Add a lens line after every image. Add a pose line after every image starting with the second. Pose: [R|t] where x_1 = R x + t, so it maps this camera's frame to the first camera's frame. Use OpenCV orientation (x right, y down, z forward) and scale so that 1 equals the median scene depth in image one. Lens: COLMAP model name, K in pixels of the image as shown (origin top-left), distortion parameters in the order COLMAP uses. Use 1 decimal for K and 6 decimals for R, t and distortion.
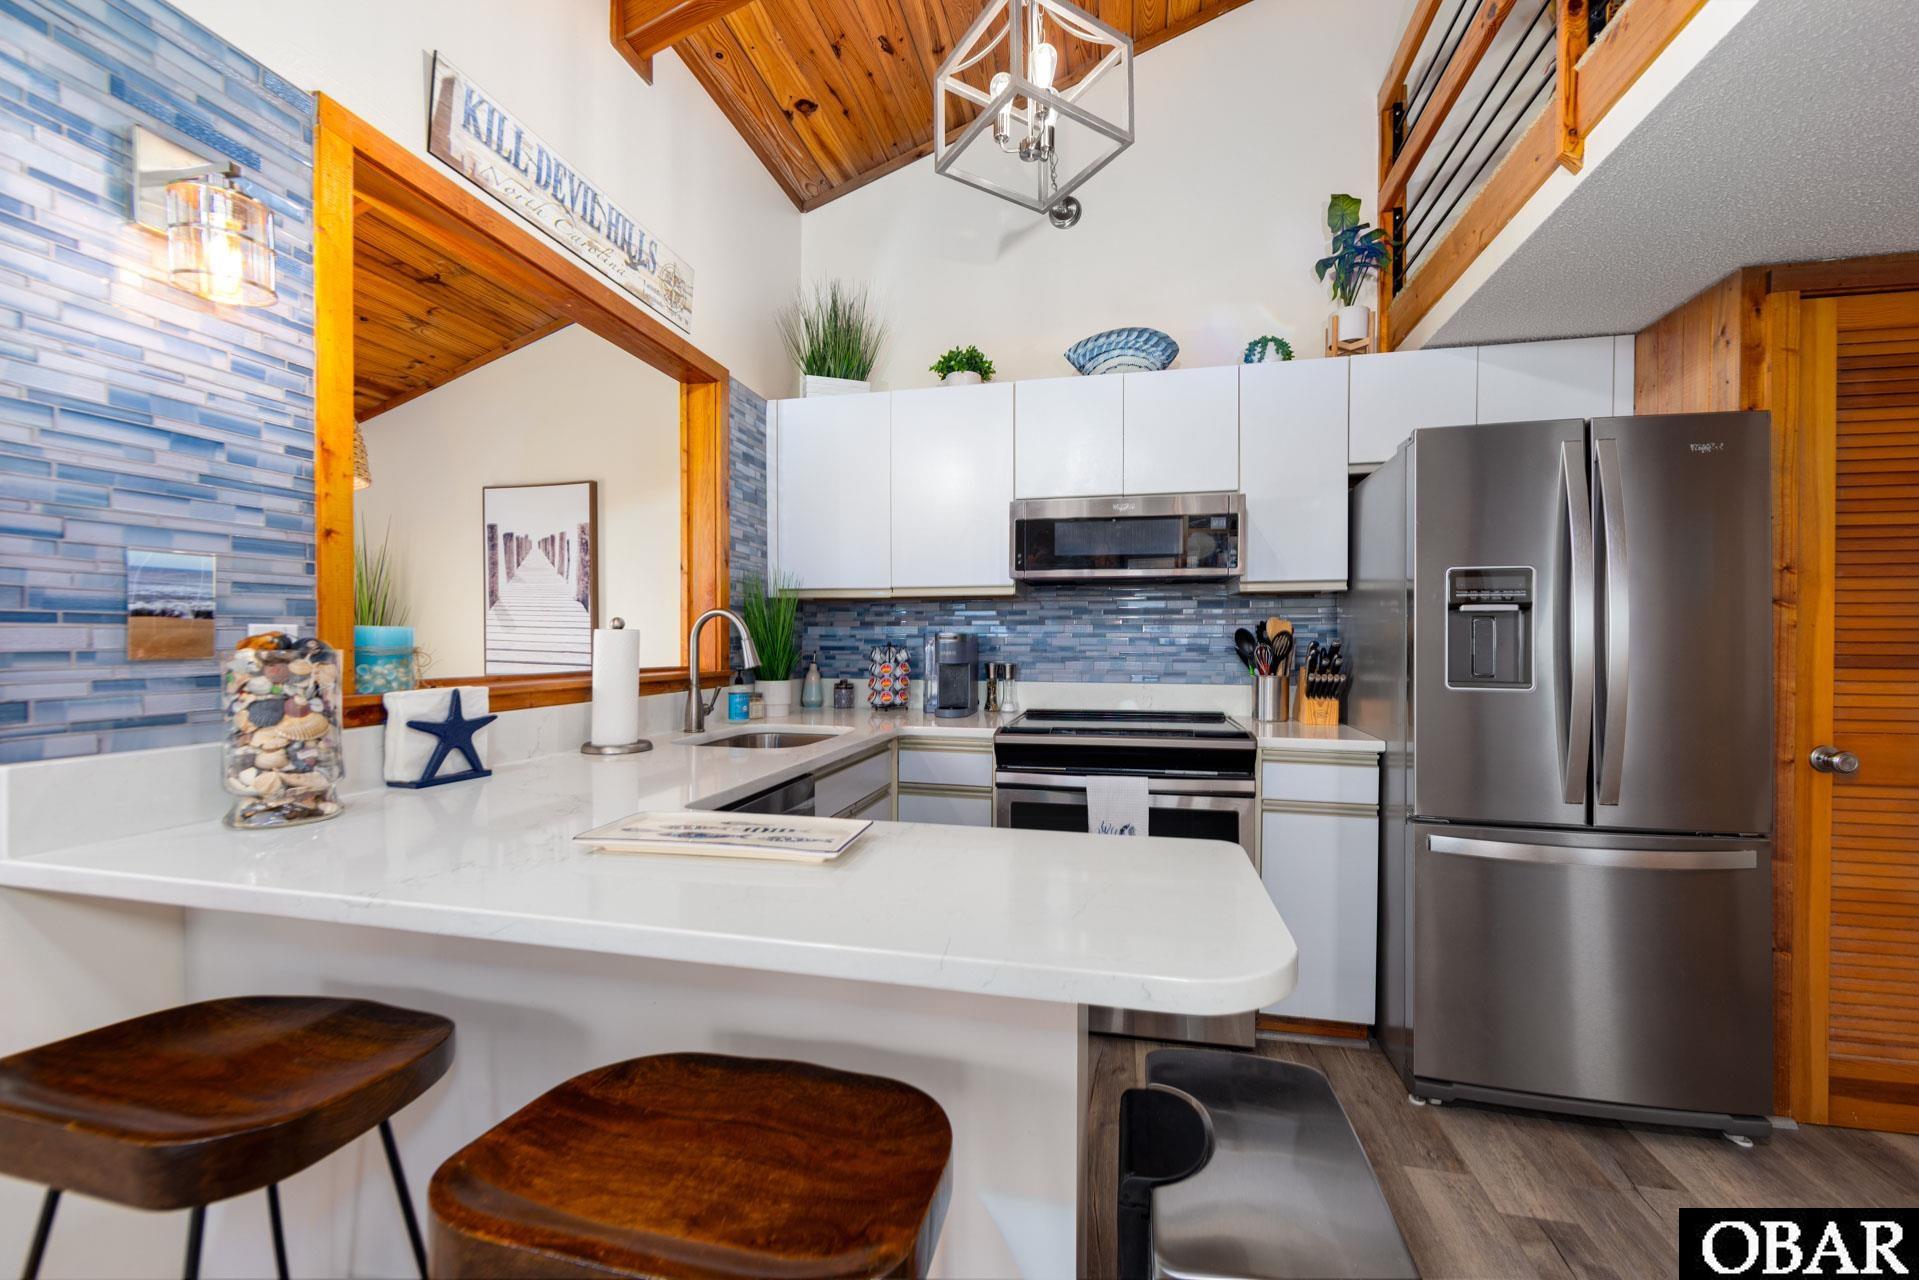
lens RADIAL K [[756.4, 0, 966.8], [0, 756.4, 641.7], [0, 0, 1]] dist [-0.000453, -0.000256]
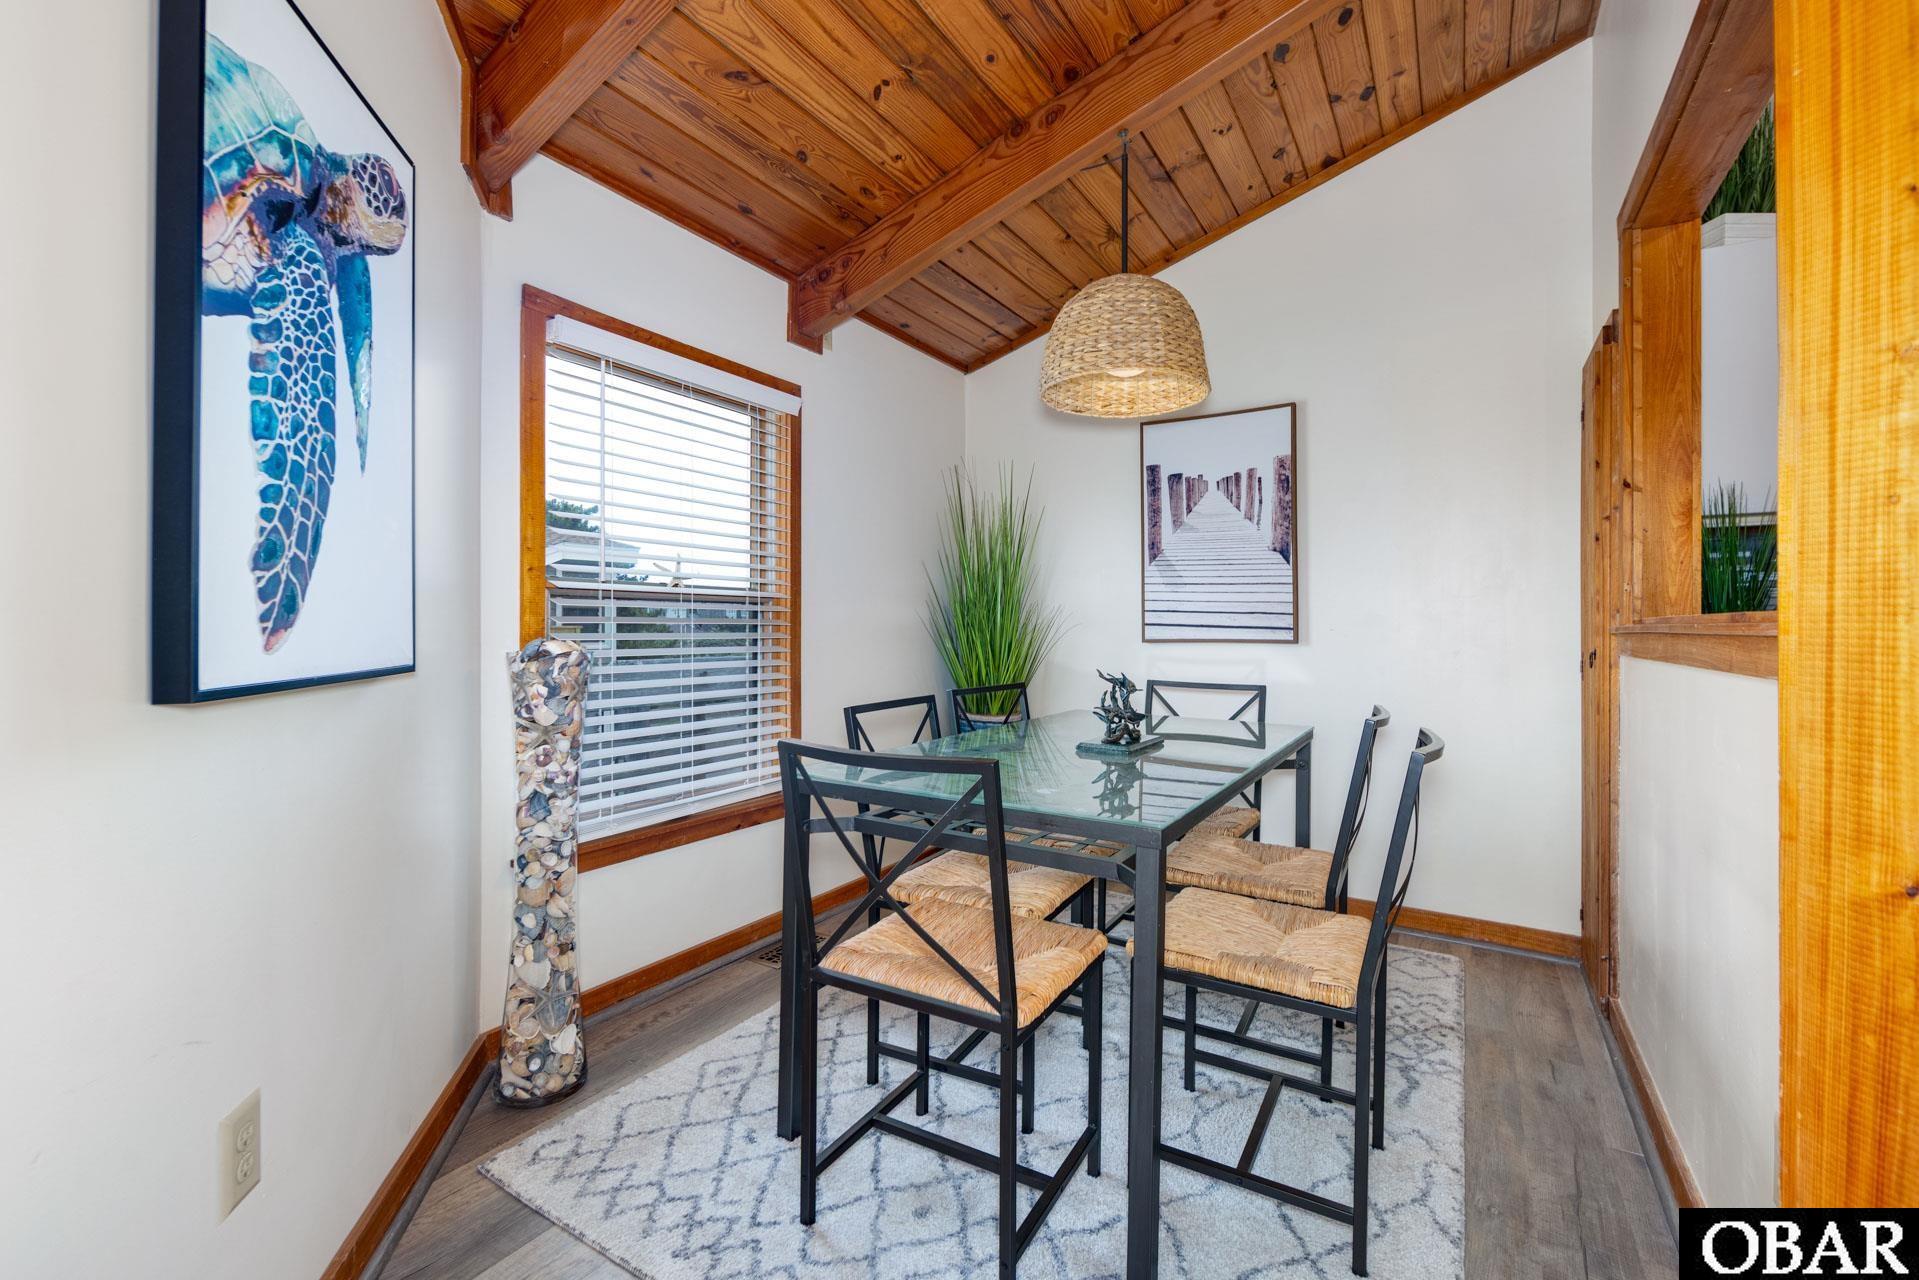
lens RADIAL K [[857.1, 0, 964.5], [0, 857.1, 630.5], [0, 0, 1]] dist [-0.001111, -0.000359]
pose [[0.948722, 0.003594, -0.316092, -0.872065], [-0.002422, 0.999989, 0.004099, 0.047967], [0.316103, -0.003123, 0.948720, 0.015207]]
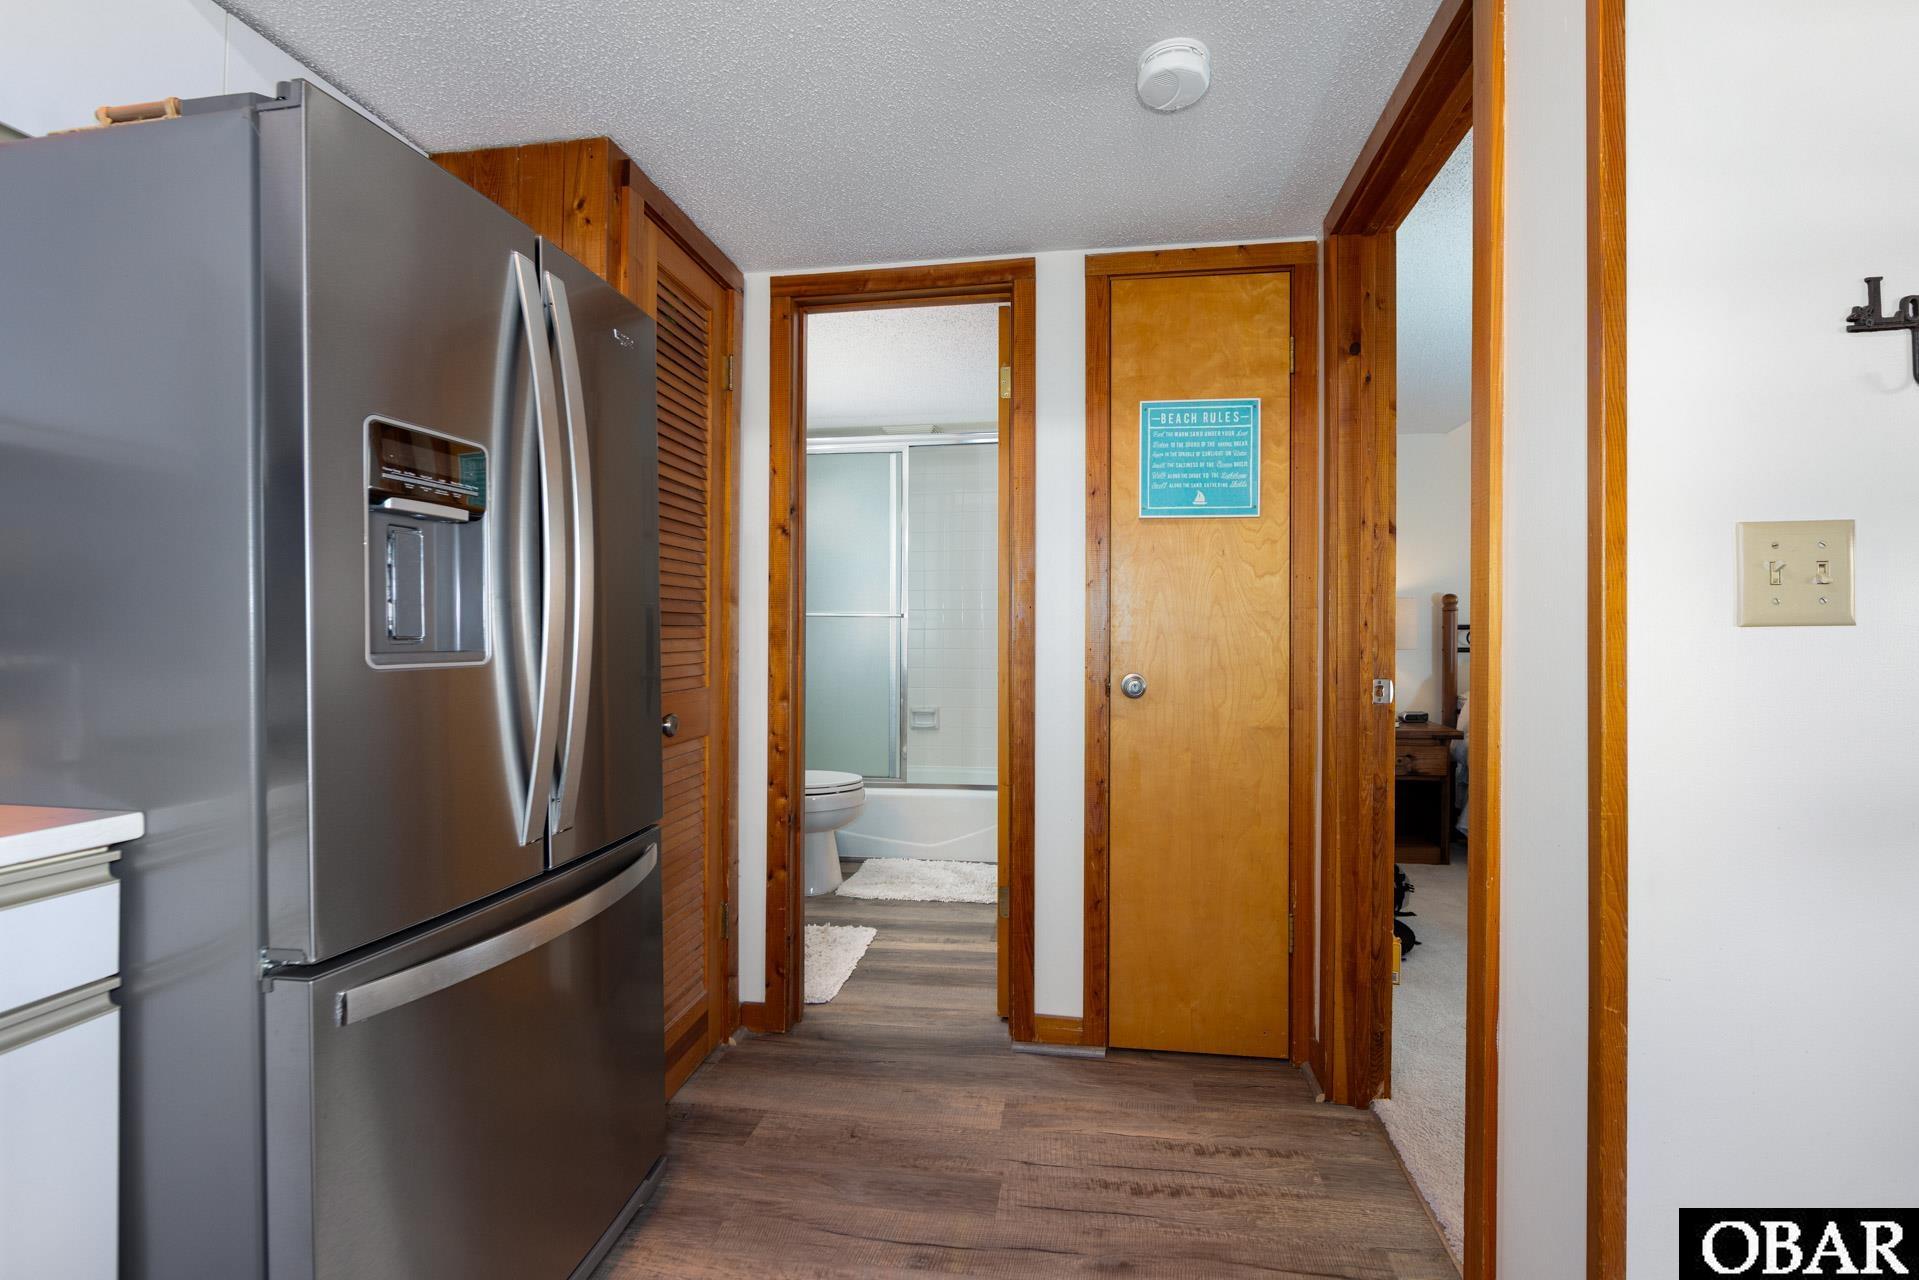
lens RADIAL K [[857.1, 0, 964.5], [0, 857.1, 630.5], [0, 0, 1]] dist [-0.001111, -0.000359]
pose [[-0.066109, 0.001491, 0.997811, 0.067640], [0.001592, 0.999998, -0.001389, 0.037144], [-0.997811, 0.001496, -0.066112, 0.609728]]
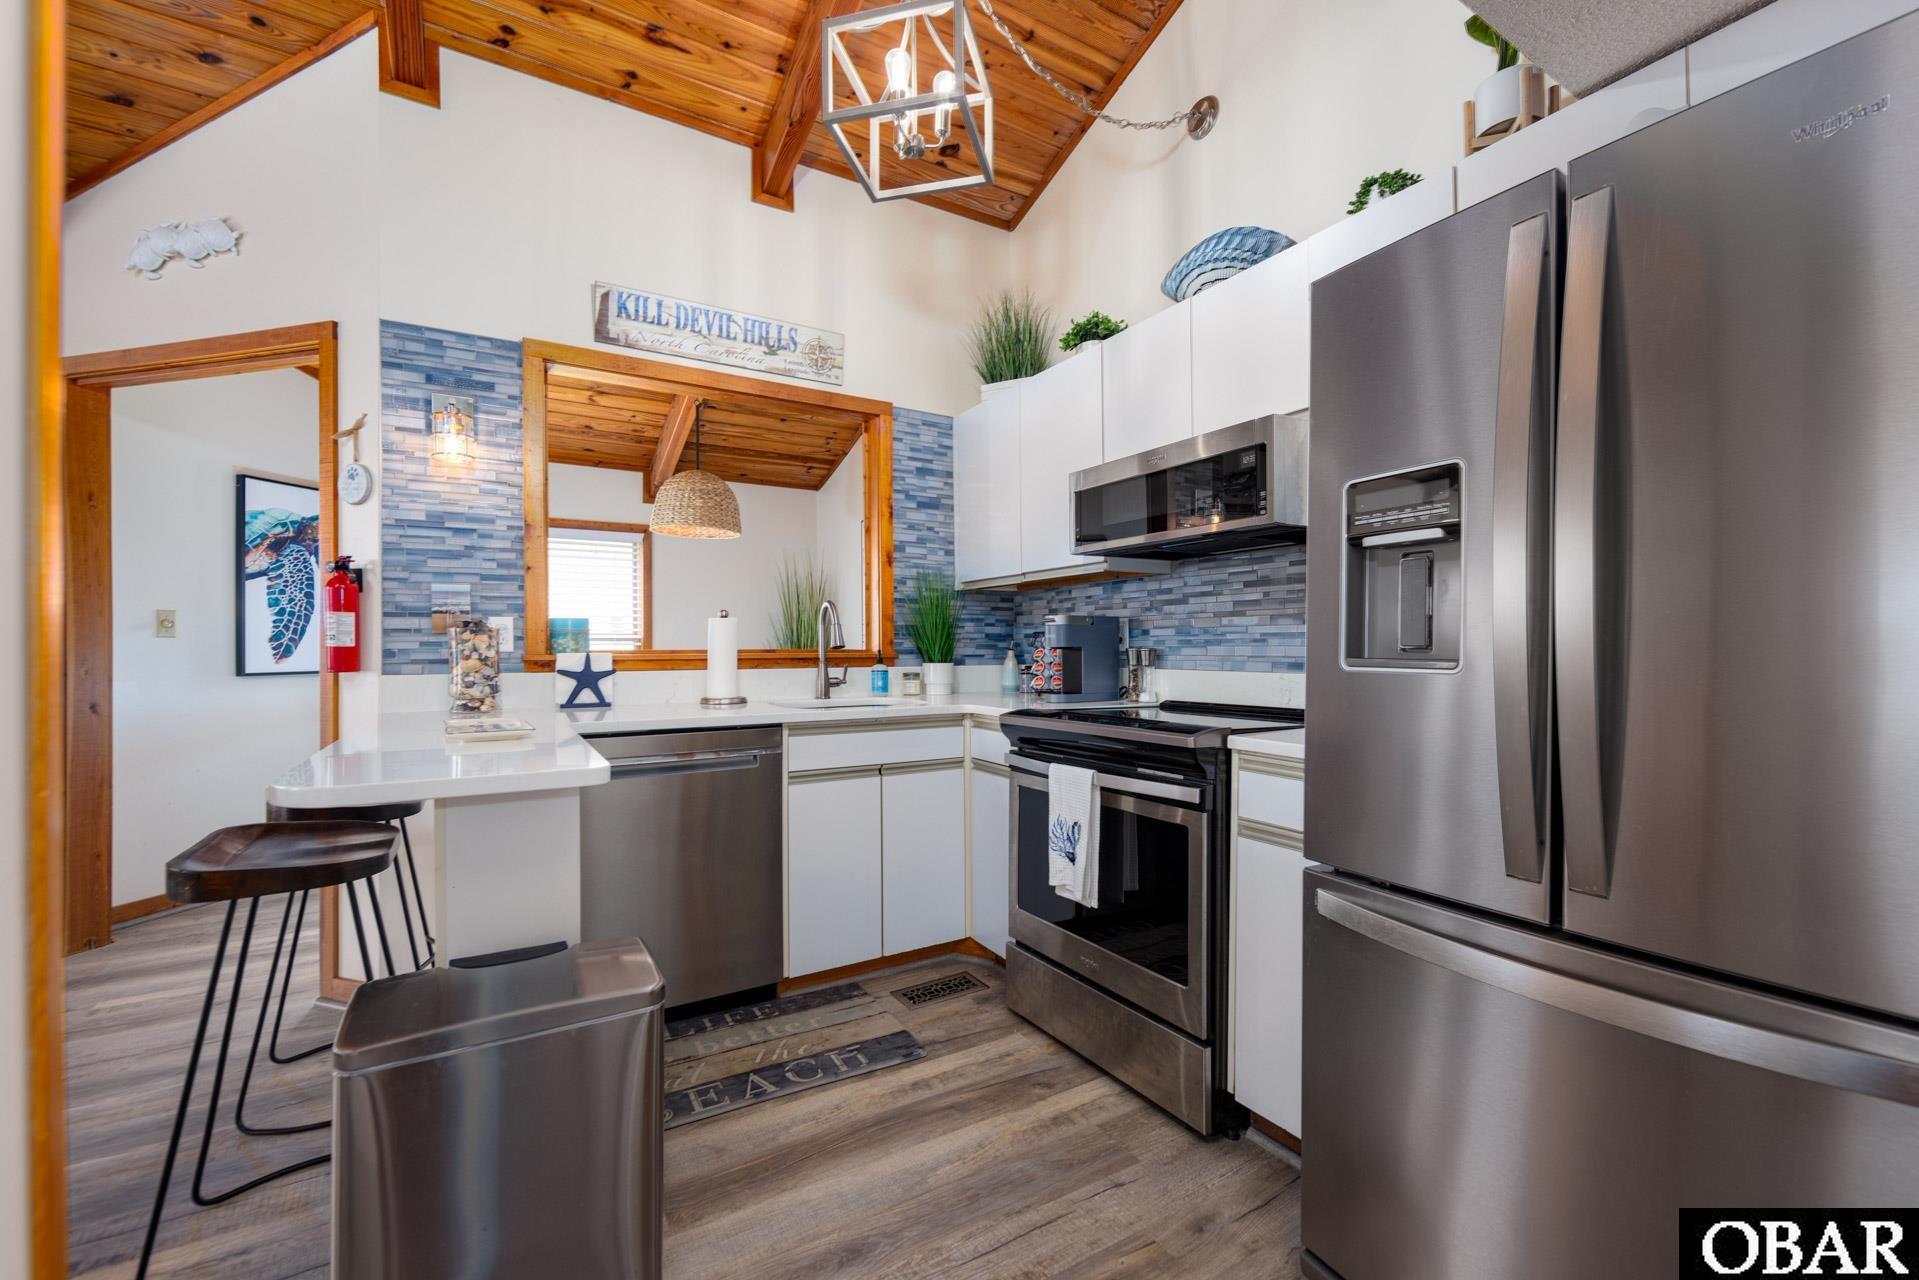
lens RADIAL K [[794.8, 0, 959.5], [0, 794.8, 640.0], [0, 0, 1]] dist [-0.001040, -0.000026]
pose [[0.681378, -0.012421, -0.731827, 0.829345], [0.005558, 0.999915, -0.011797, 0.040108], [0.731911, 0.003971, 0.681389, 0.270454]]
